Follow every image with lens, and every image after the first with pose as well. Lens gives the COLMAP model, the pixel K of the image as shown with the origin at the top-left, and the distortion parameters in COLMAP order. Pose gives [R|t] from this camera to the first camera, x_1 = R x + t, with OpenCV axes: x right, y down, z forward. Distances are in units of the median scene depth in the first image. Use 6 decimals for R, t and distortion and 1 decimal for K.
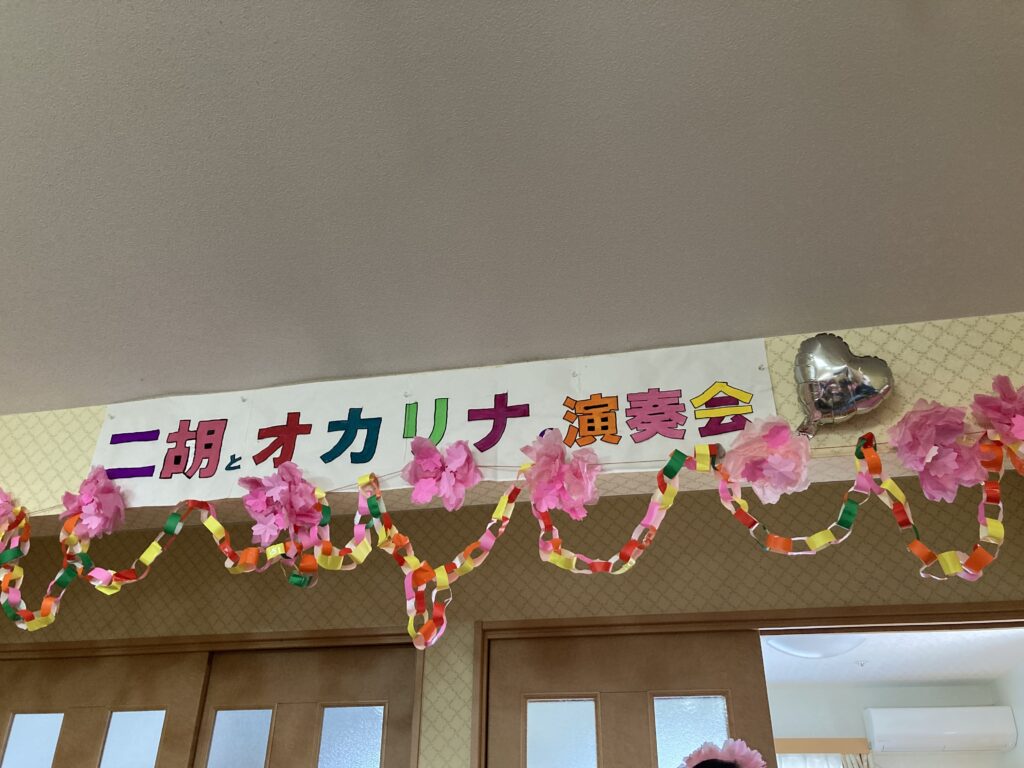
lens RADIAL K [[851.6, 0, 504.7], [0, 851.6, 378.5], [0, 0, 1]] dist [0.031286, -0.033299]
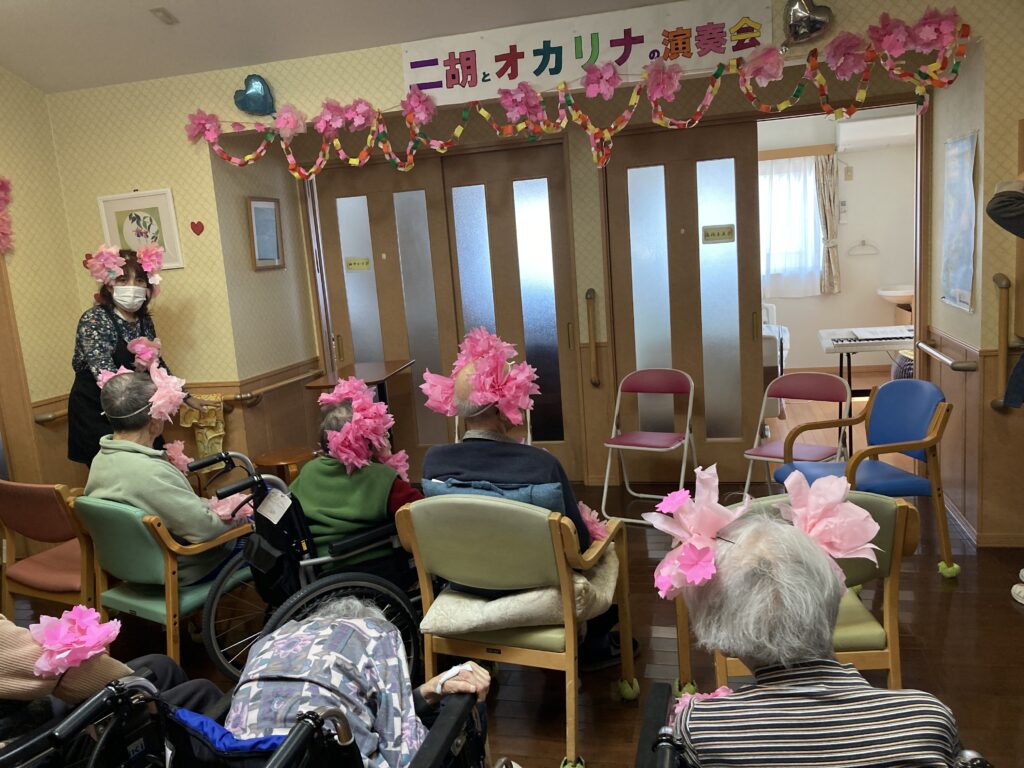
lens RADIAL K [[851.6, 0, 502.9], [0, 851.6, 393.9], [0, 0, 1]] dist [0.031286, -0.033299]
pose [[0.995468, -0.083353, -0.045781, -0.268126], [0.093461, 0.768557, 0.632918, -0.605455], [-0.017571, -0.634329, 0.772864, -0.999504]]
